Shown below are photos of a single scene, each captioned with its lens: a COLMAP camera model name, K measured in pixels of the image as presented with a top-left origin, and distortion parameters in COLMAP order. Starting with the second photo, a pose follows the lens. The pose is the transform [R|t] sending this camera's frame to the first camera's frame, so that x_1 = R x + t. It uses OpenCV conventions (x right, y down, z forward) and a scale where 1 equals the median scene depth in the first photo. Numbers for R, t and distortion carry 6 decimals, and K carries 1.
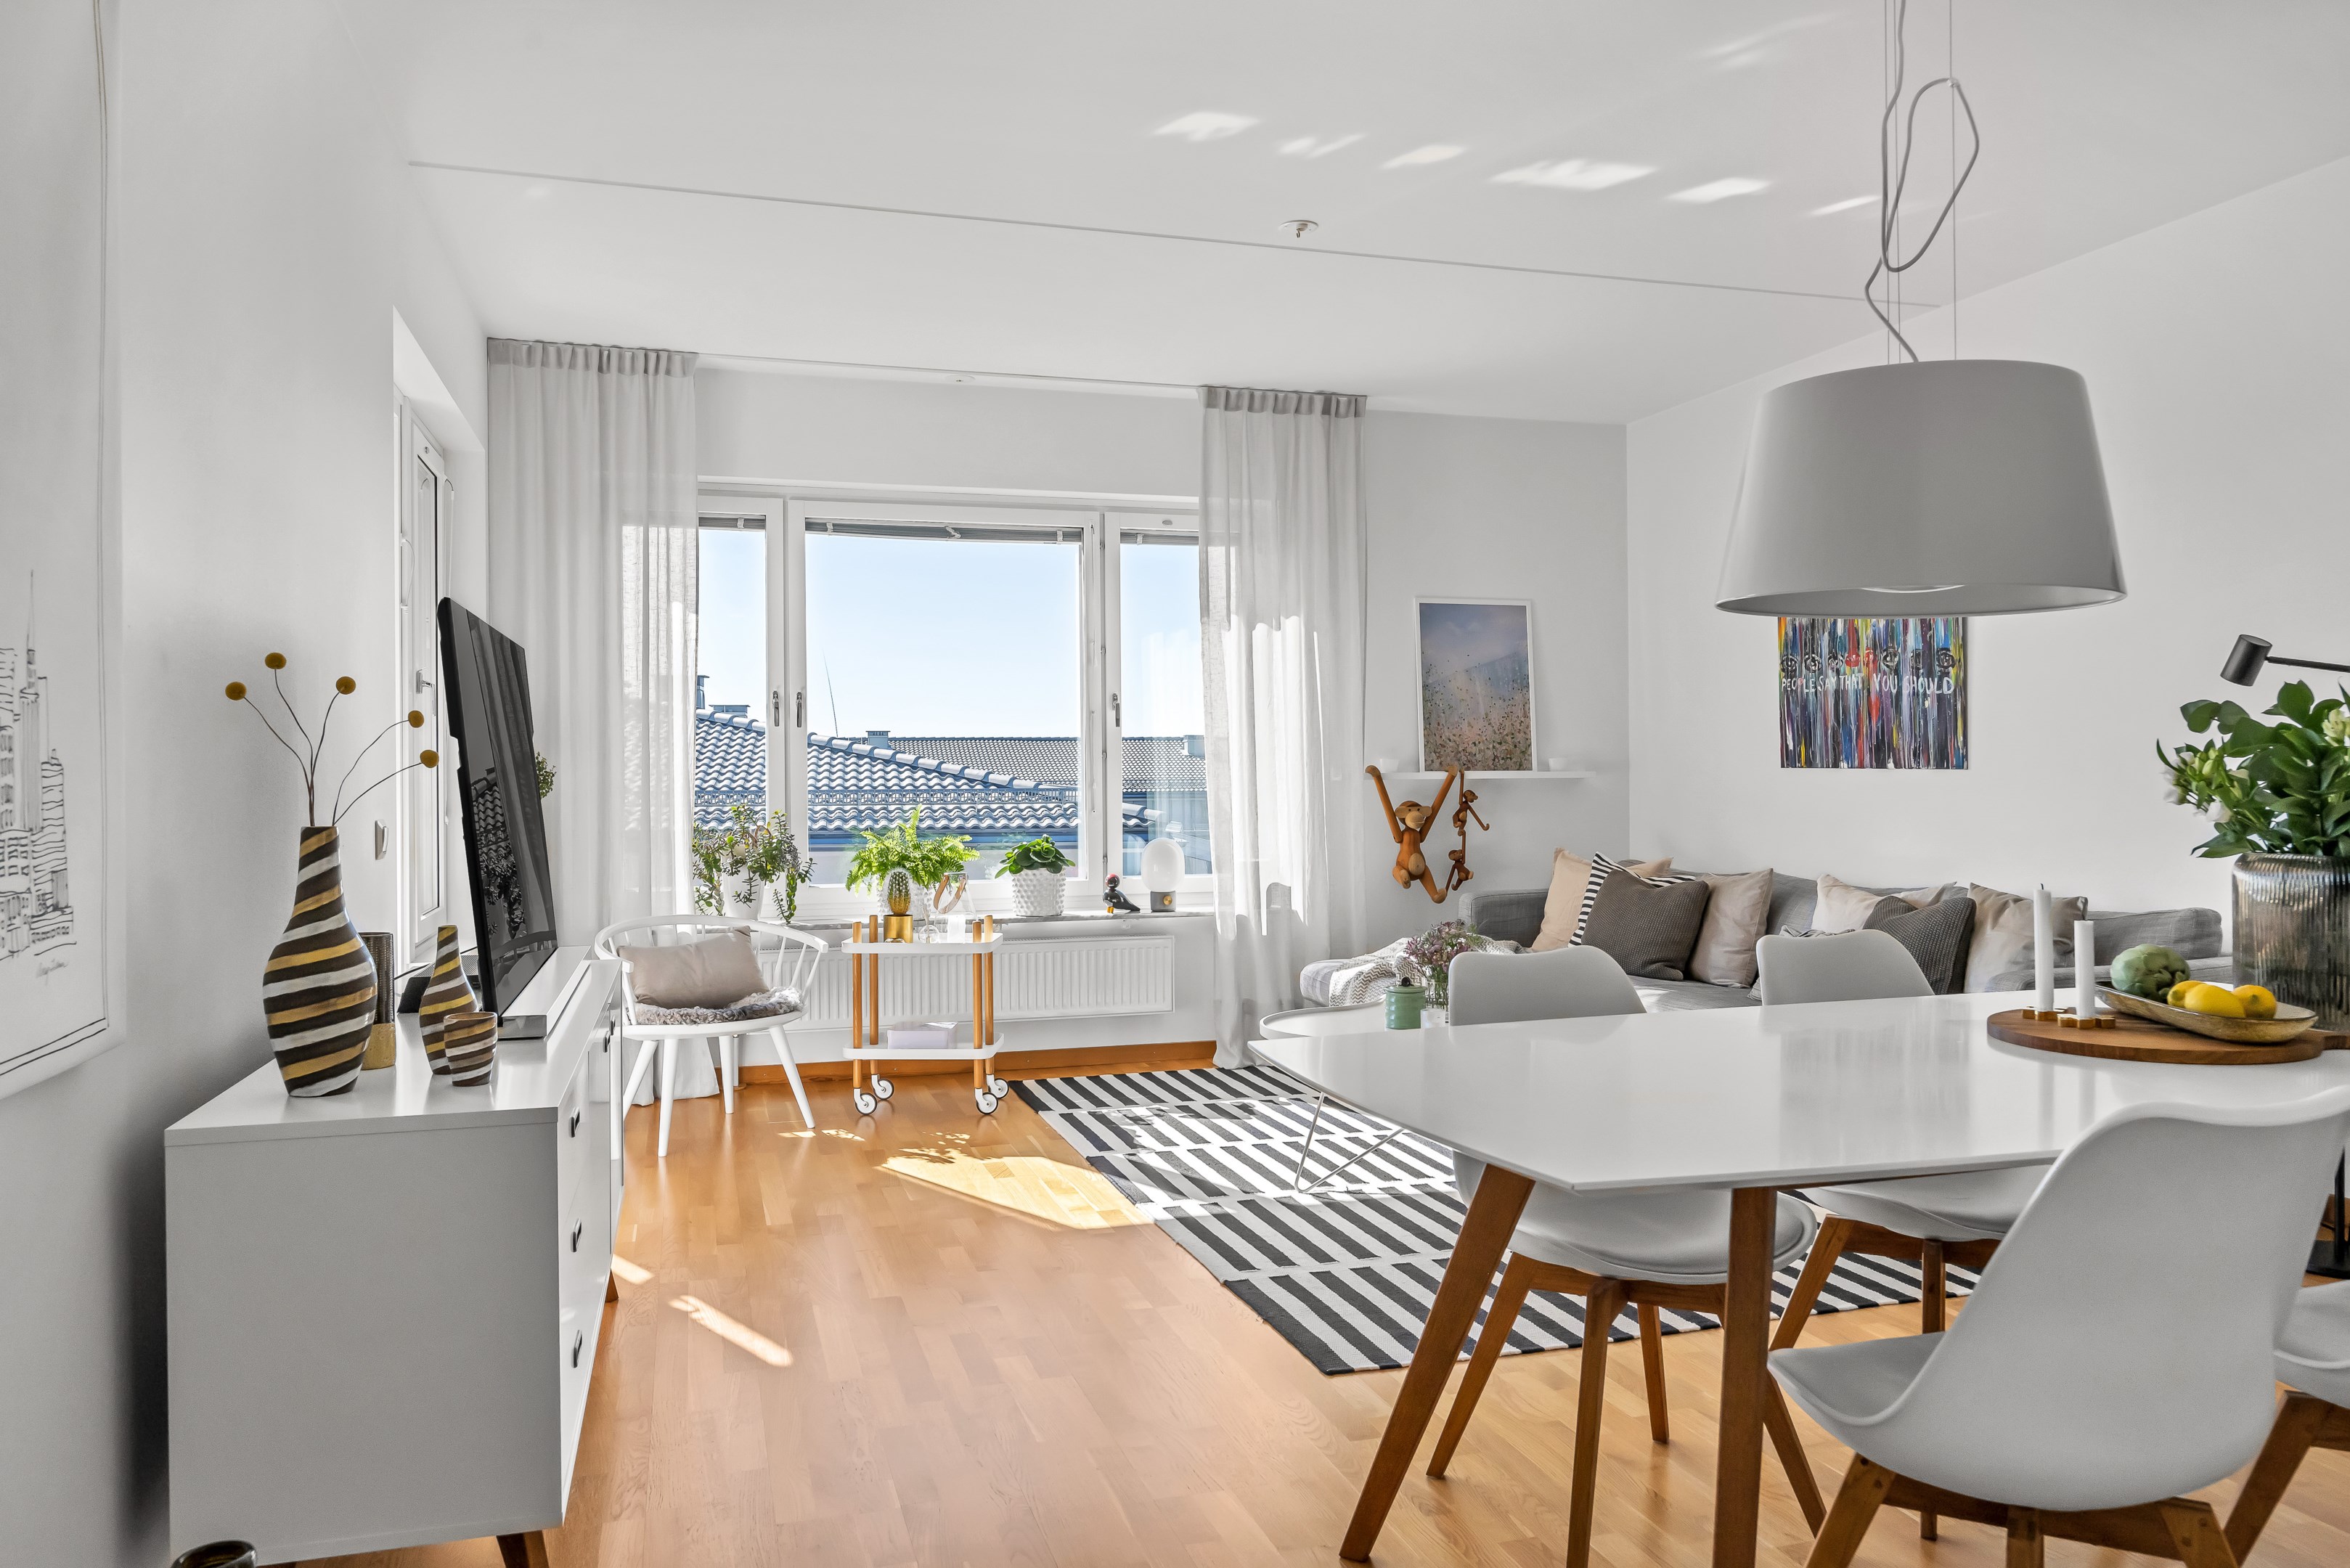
lens RADIAL K [[1612.1, 0, 1126.2], [0, 1612.1, 778.6], [0, 0, 1]] dist [-0.020336, 0.009262]
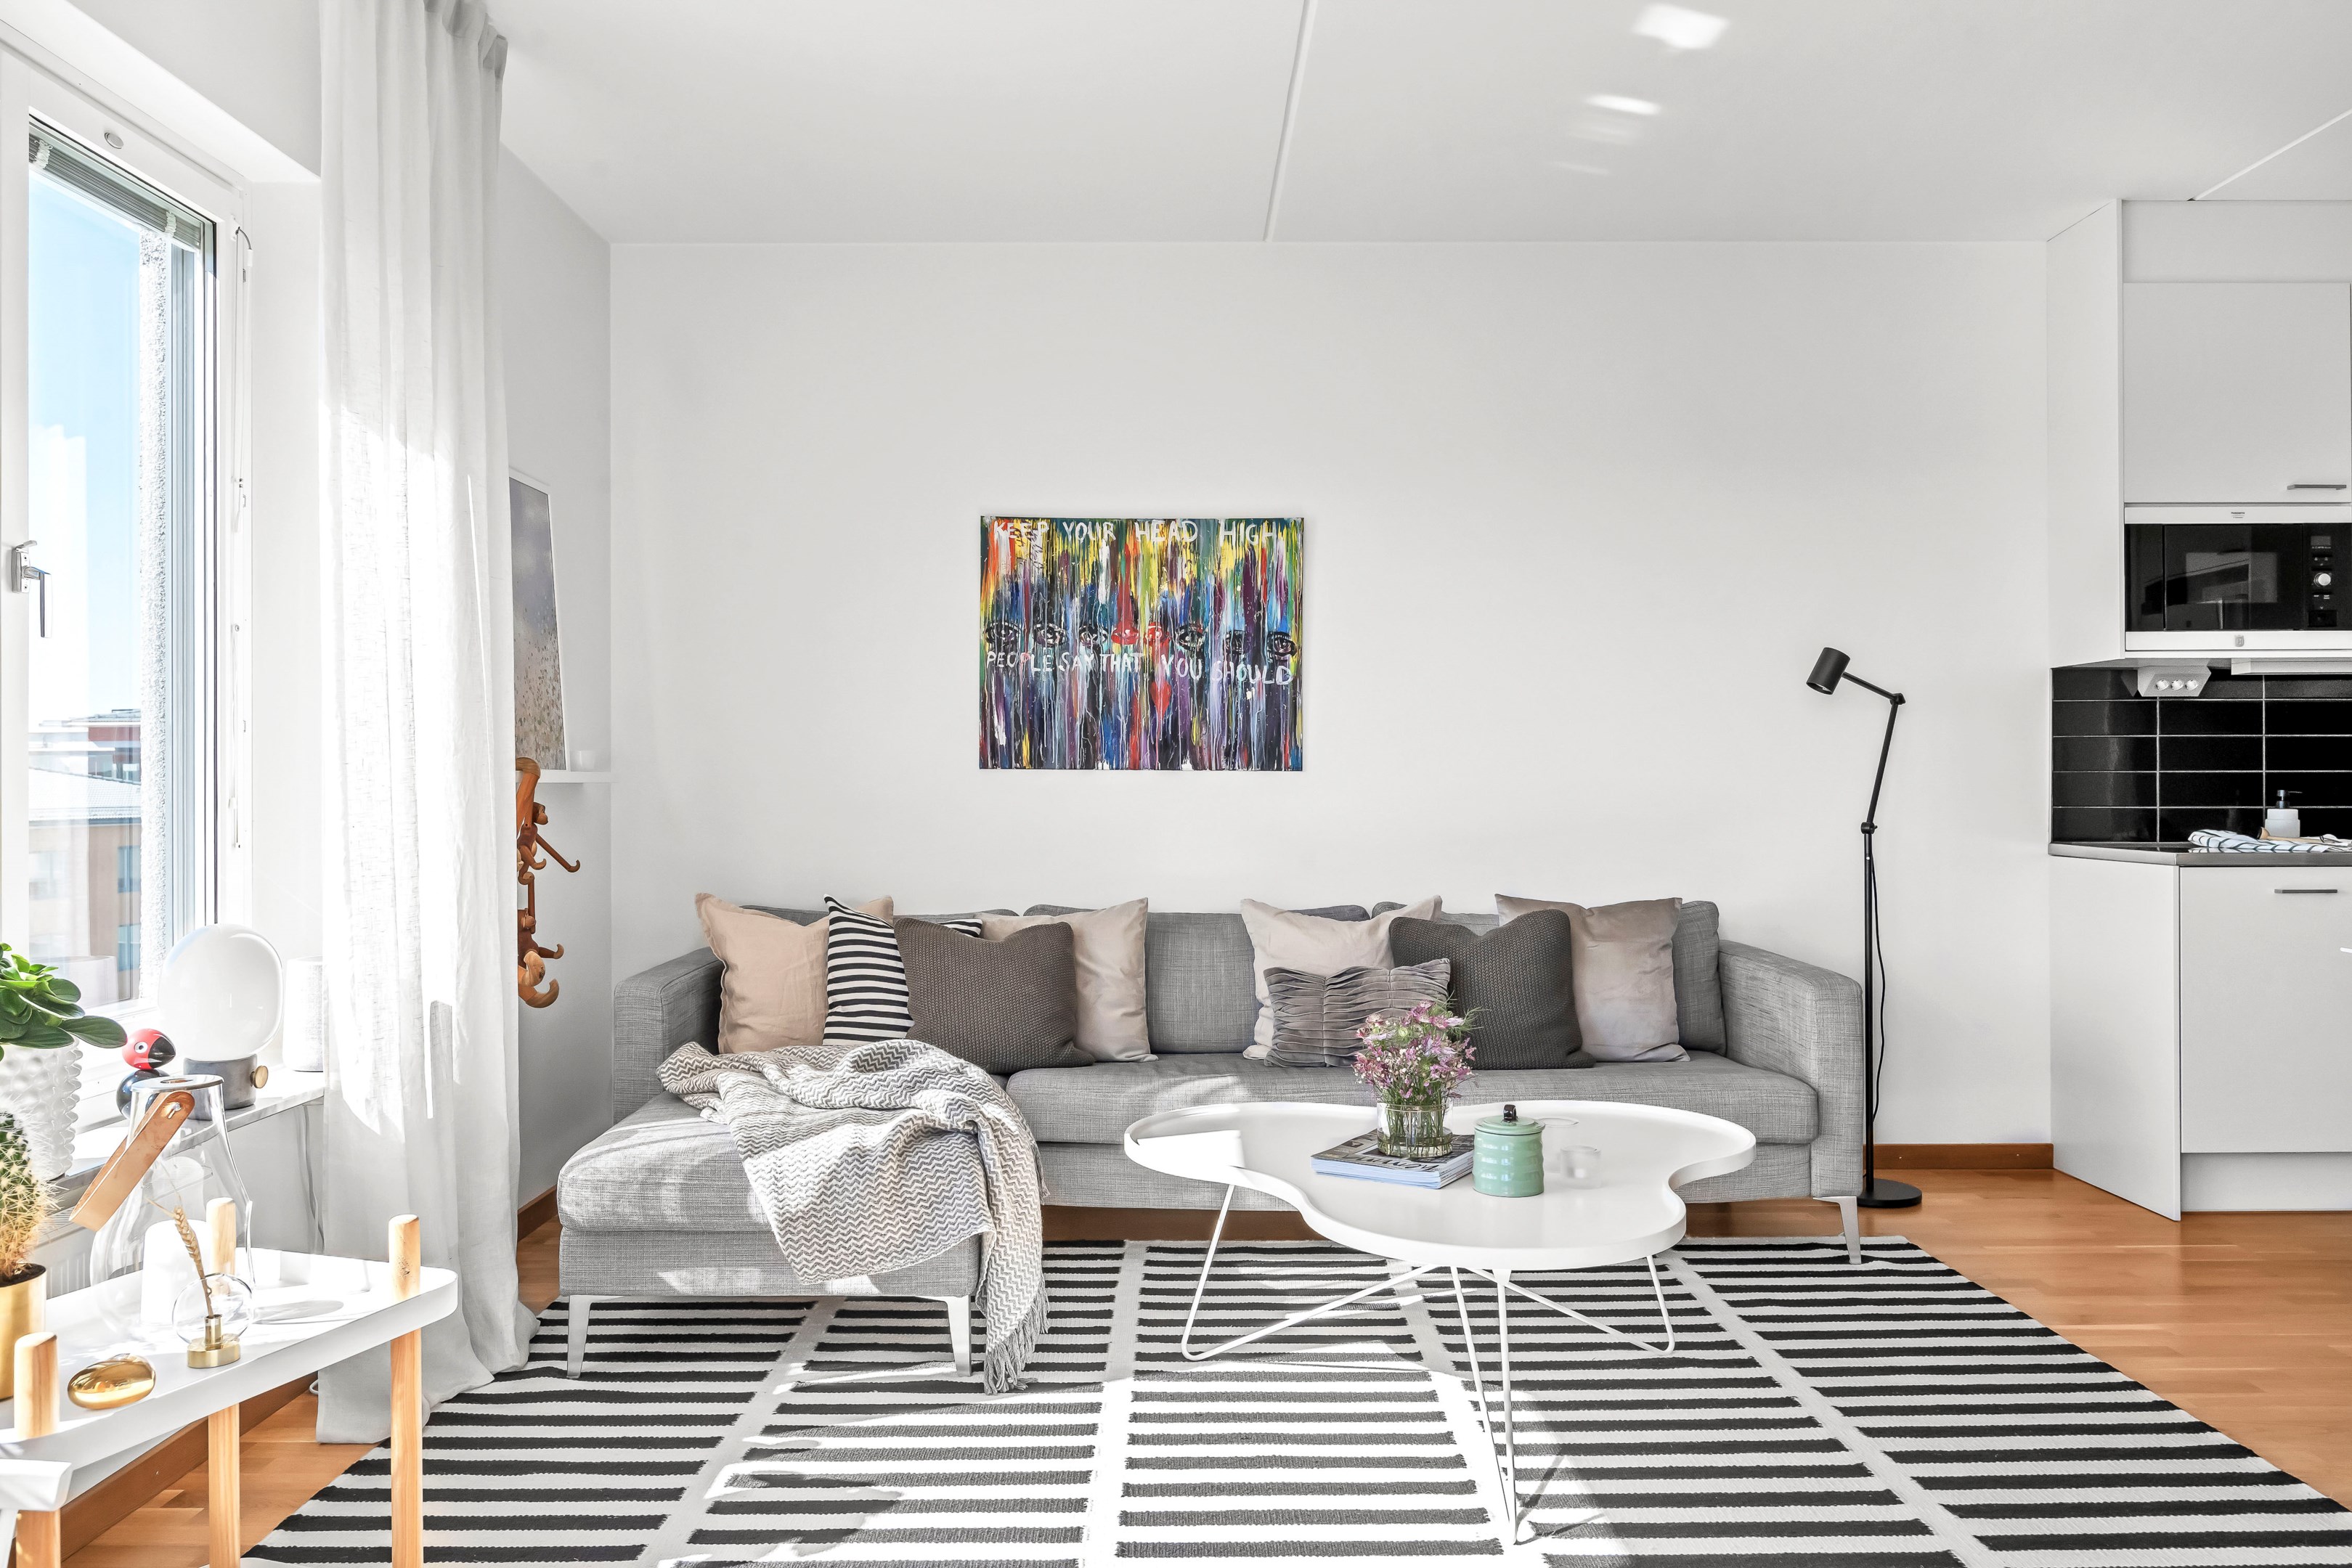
lens RADIAL K [[1691.8, 0, 1175.4], [0, 1691.8, 780.7], [0, 0, 1]] dist [-0.016842, 0.008616]
pose [[0.262578, 0.006850, 0.964886, -0.343085], [0.004063, 0.999958, -0.008204, 0.005959], [-0.964902, 0.006075, 0.262539, 0.711753]]
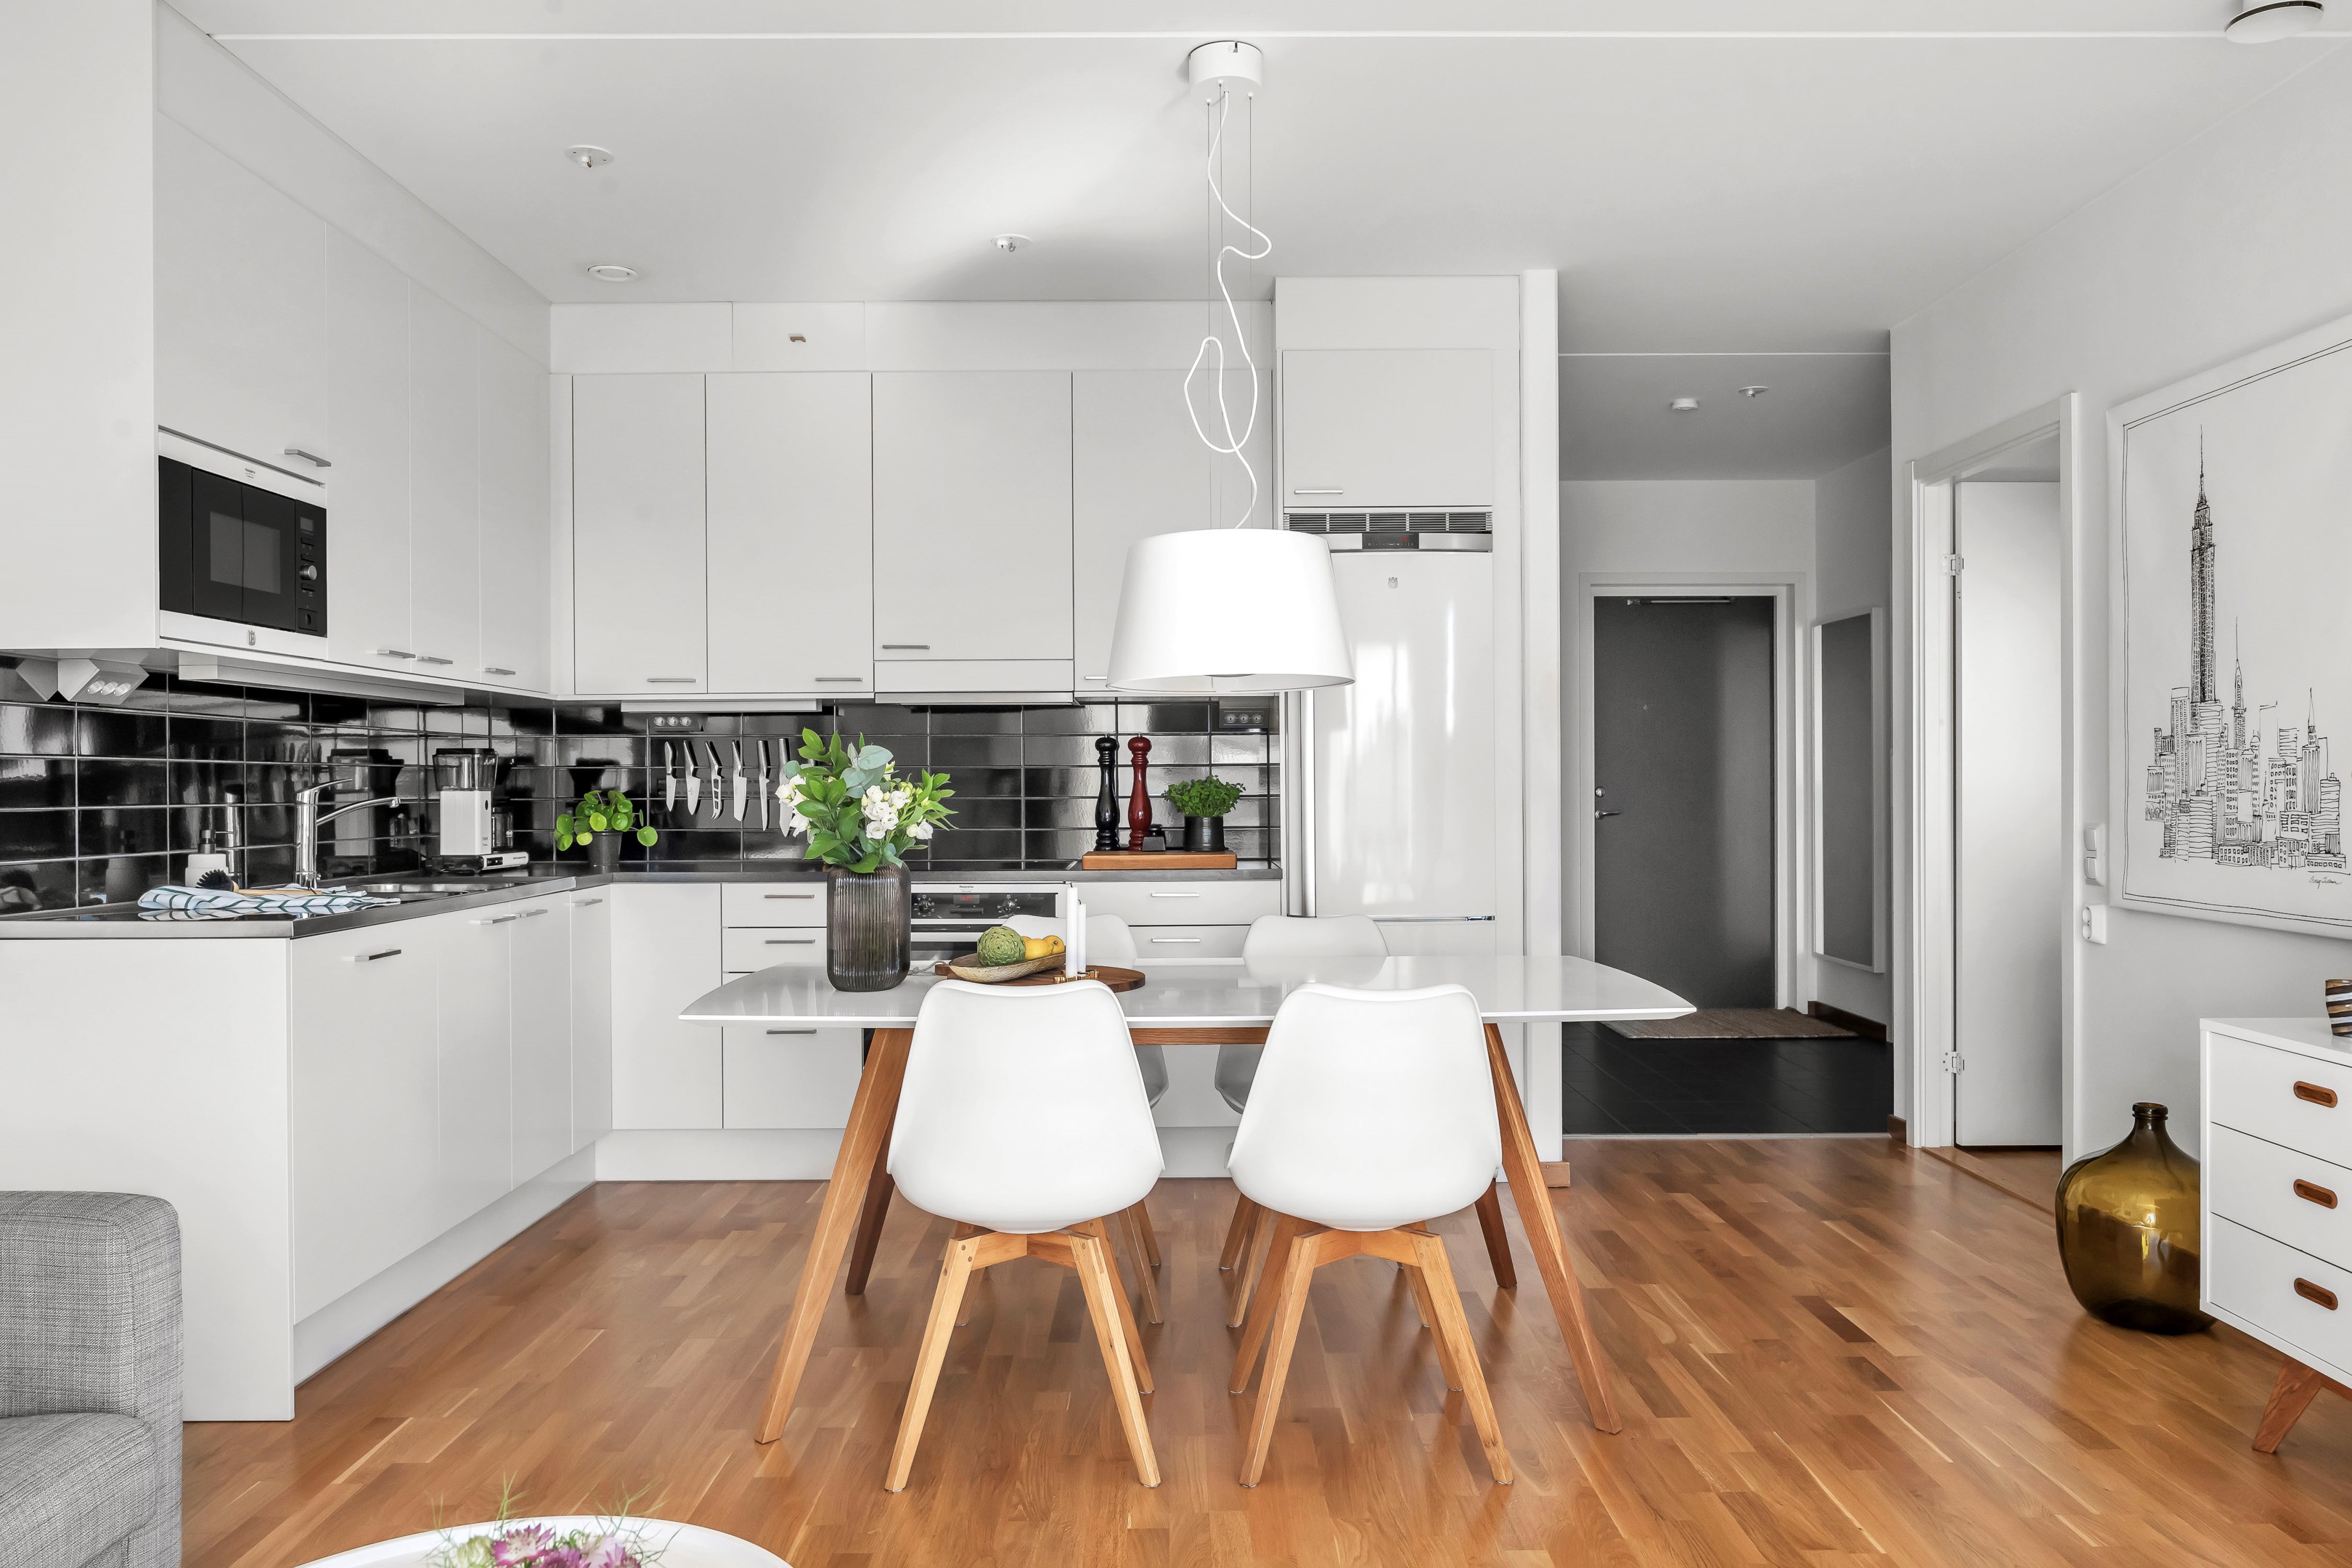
lens RADIAL K [[1692.1, 0, 1175.8], [0, 1692.1, 785.1], [0, 0, 1]] dist [-0.016842, 0.008616]
pose [[-0.965502, 0.012366, 0.260102, 0.047801], [0.012815, 0.999918, 0.000029, -0.005960], [-0.260080, 0.003361, -0.965581, 0.925887]]
